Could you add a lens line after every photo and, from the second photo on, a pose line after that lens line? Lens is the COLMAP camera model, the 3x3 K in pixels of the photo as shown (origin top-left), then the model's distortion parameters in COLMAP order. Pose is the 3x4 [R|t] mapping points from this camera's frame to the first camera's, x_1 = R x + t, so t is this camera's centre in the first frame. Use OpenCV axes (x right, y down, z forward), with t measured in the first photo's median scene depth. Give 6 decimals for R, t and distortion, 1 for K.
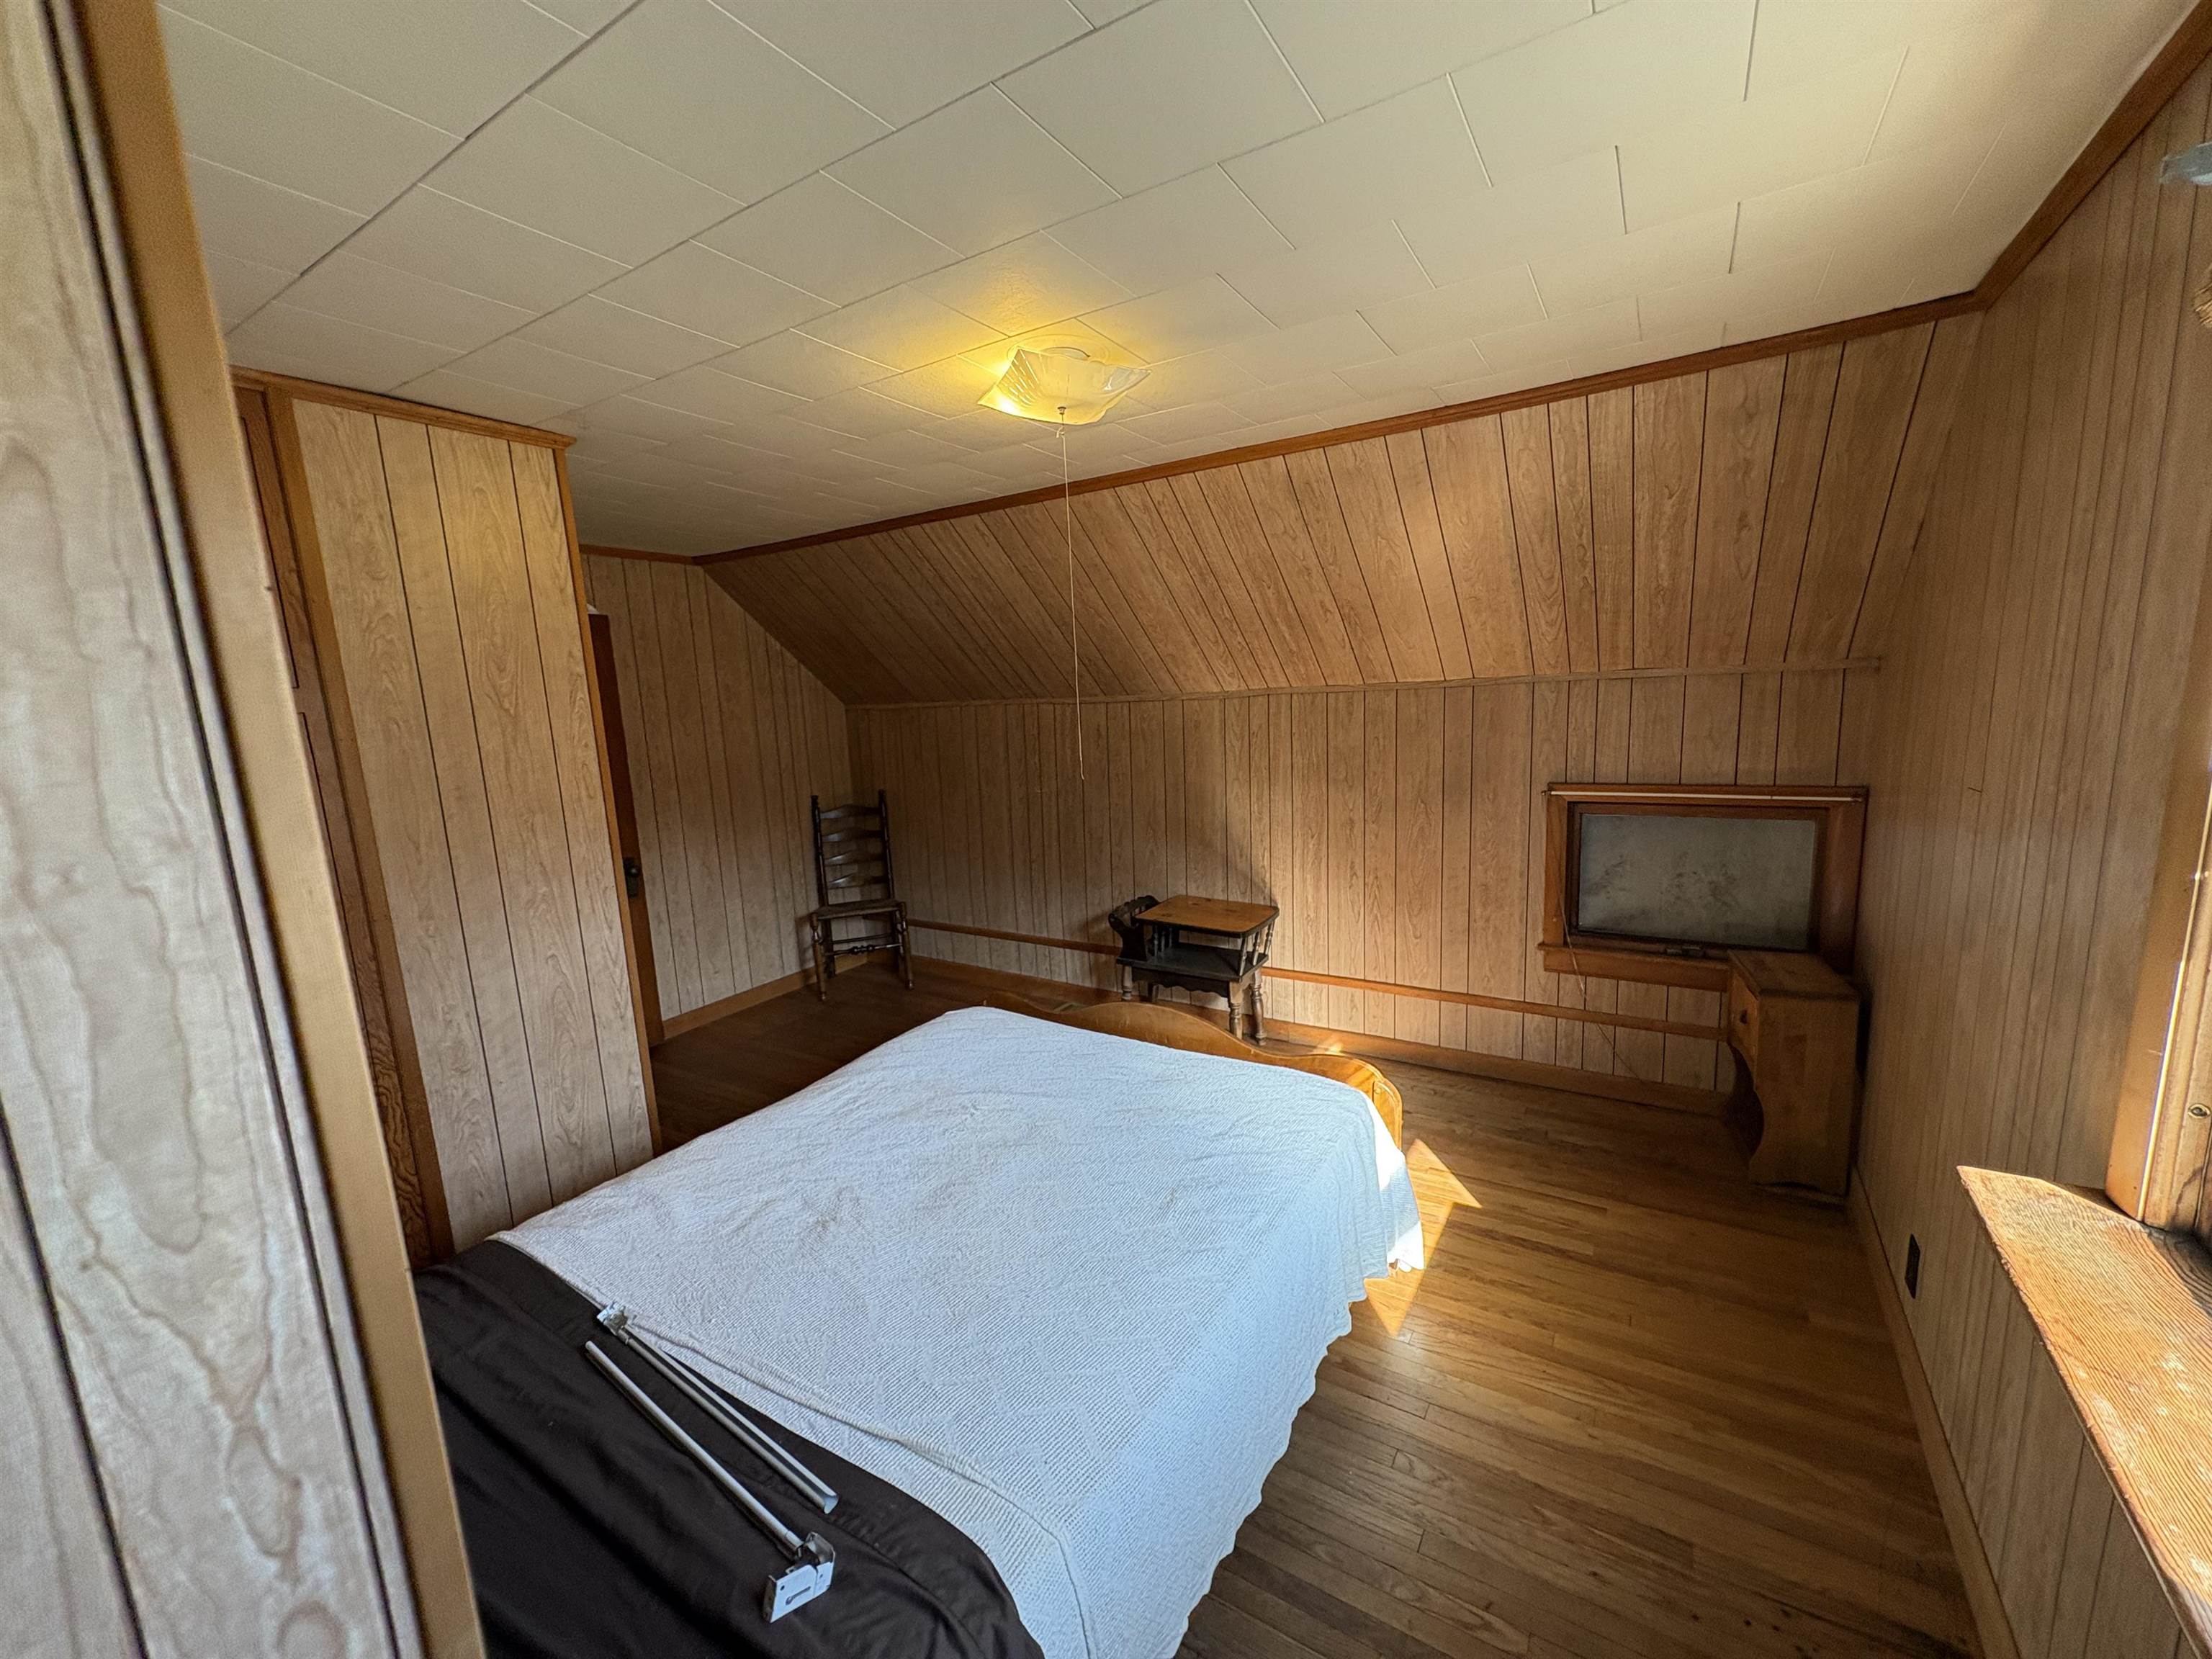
lens RADIAL K [[877.8, 0, 1102.0], [0, 877.8, 827.8], [0, 0, 1]] dist [0.000693, 0.000359]
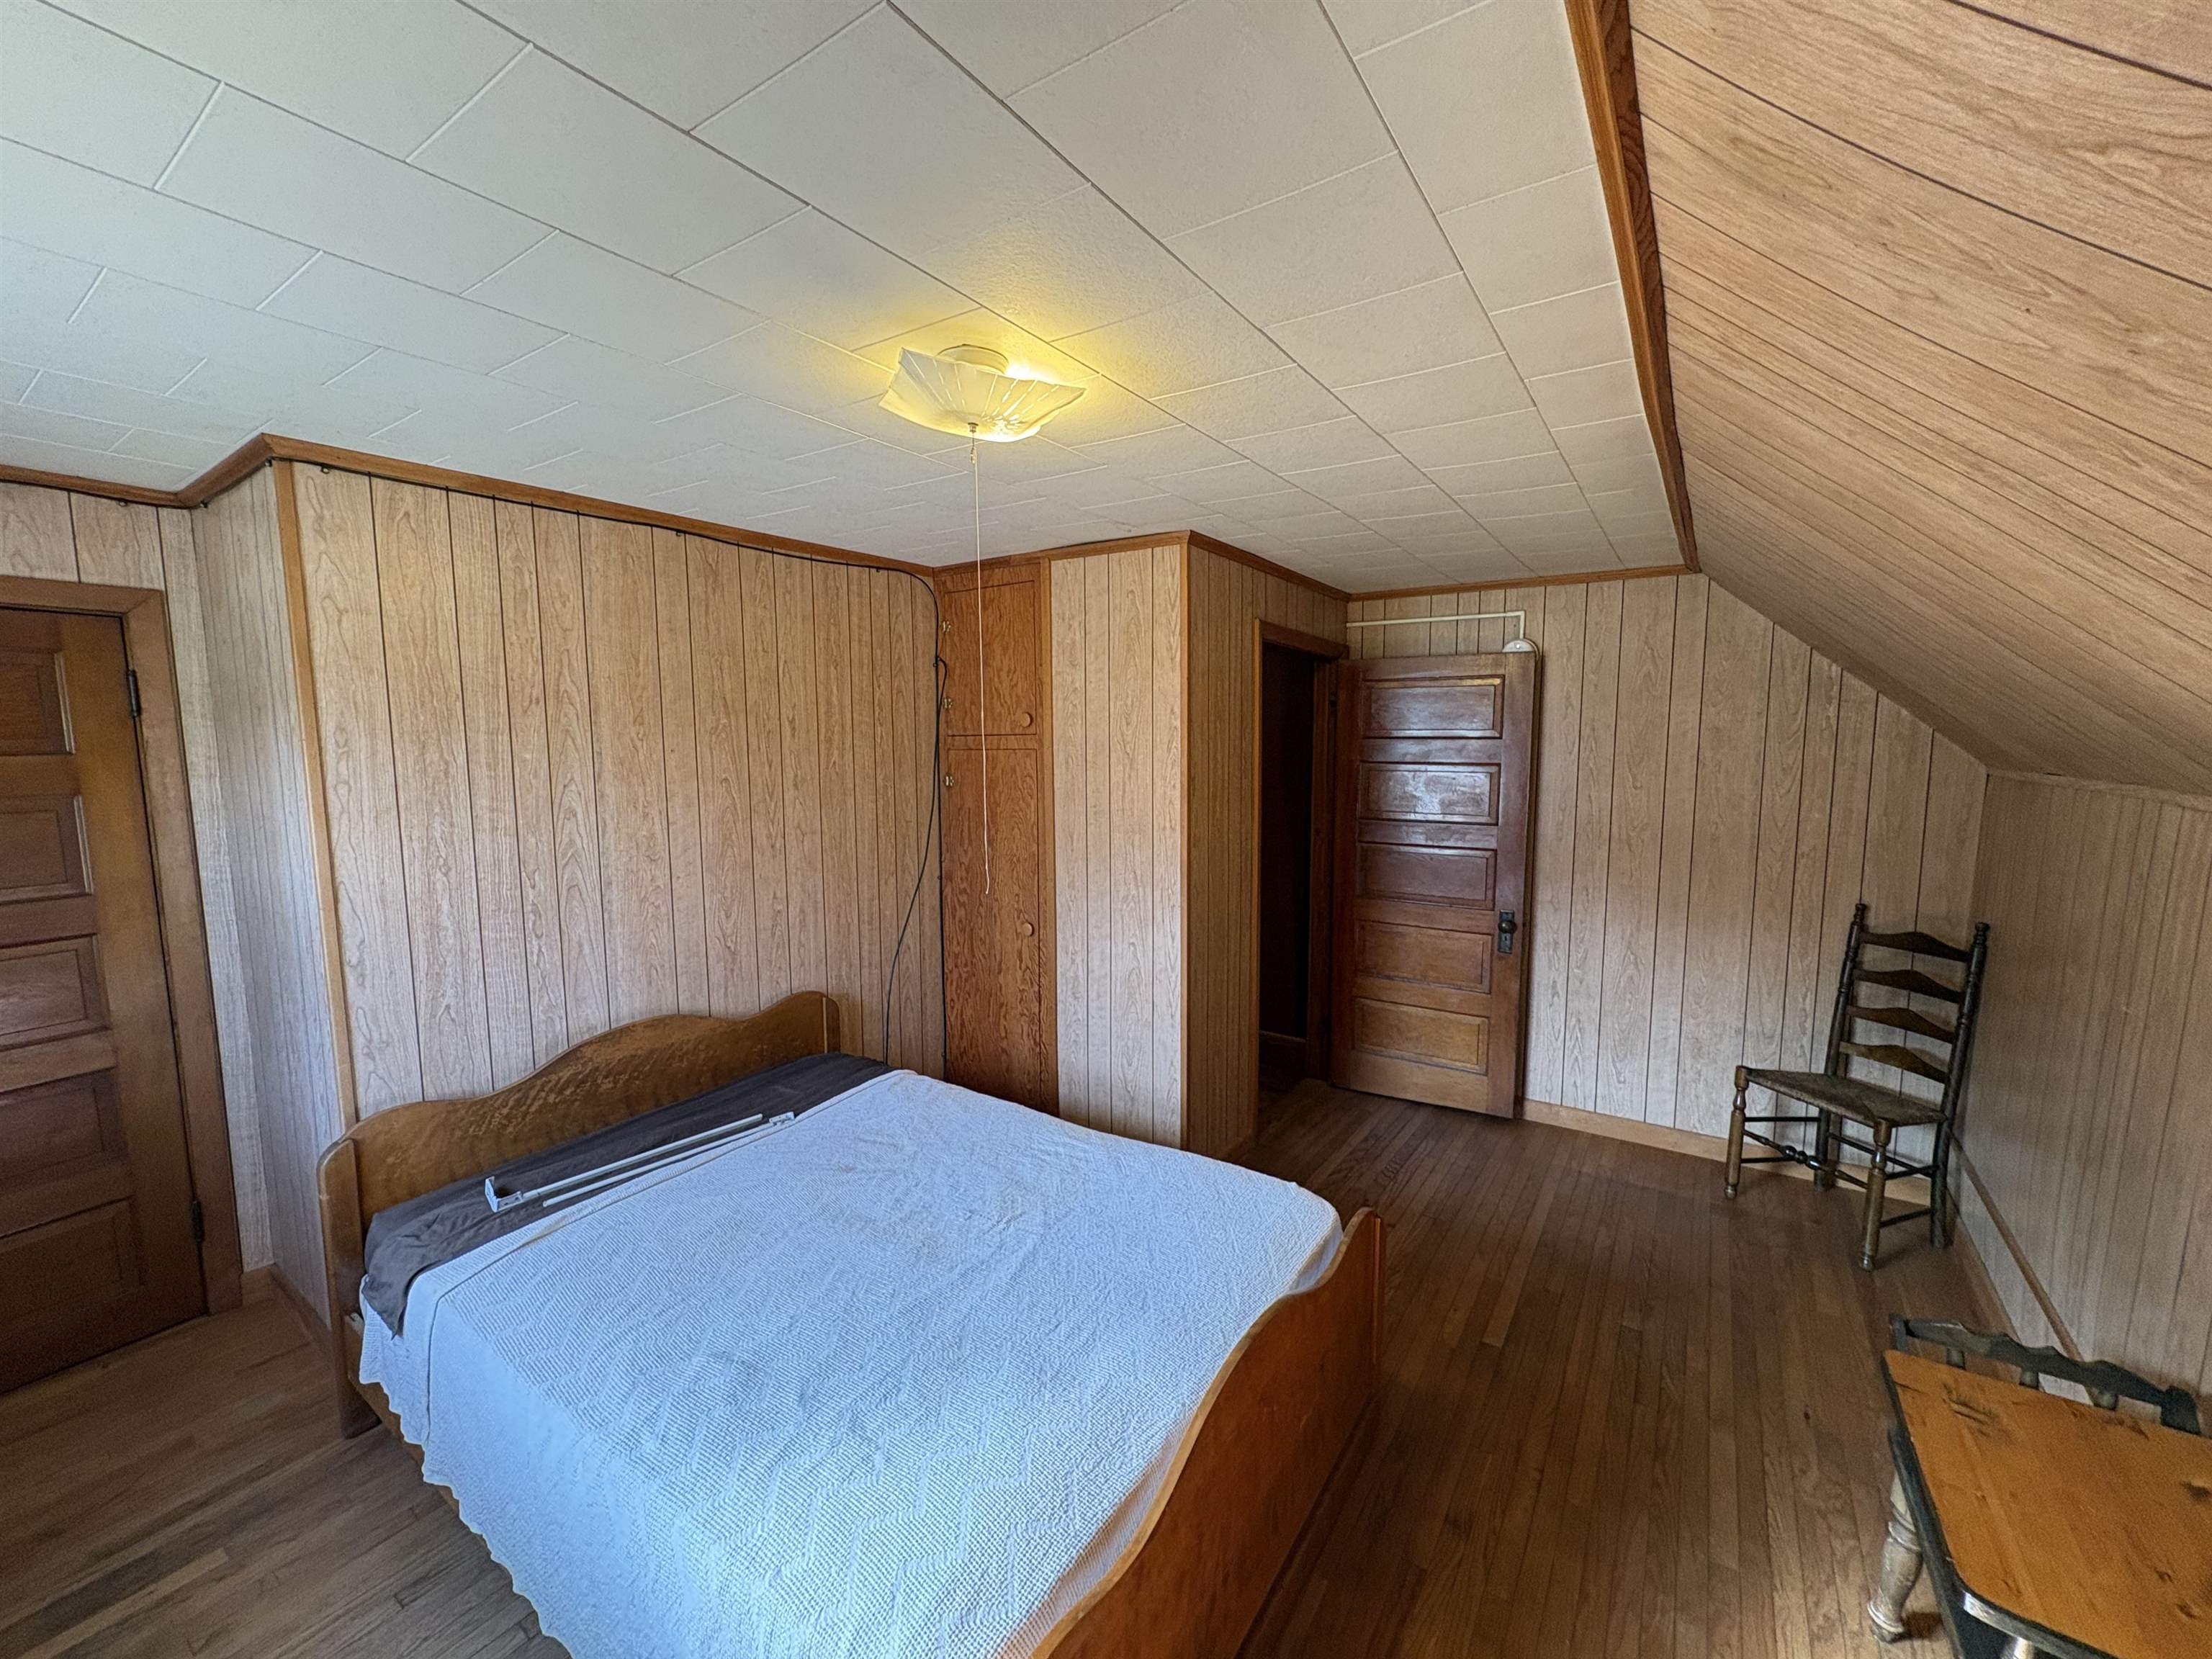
lens RADIAL K [[877.8, 0, 1102.0], [0, 877.8, 827.8], [0, 0, 1]] dist [0.000693, 0.000359]
pose [[-0.037253, 0.149219, -0.988102, 0.417716], [-0.151825, 0.976465, 0.153186, -0.141396], [0.987705, 0.155726, -0.013721, 0.634230]]
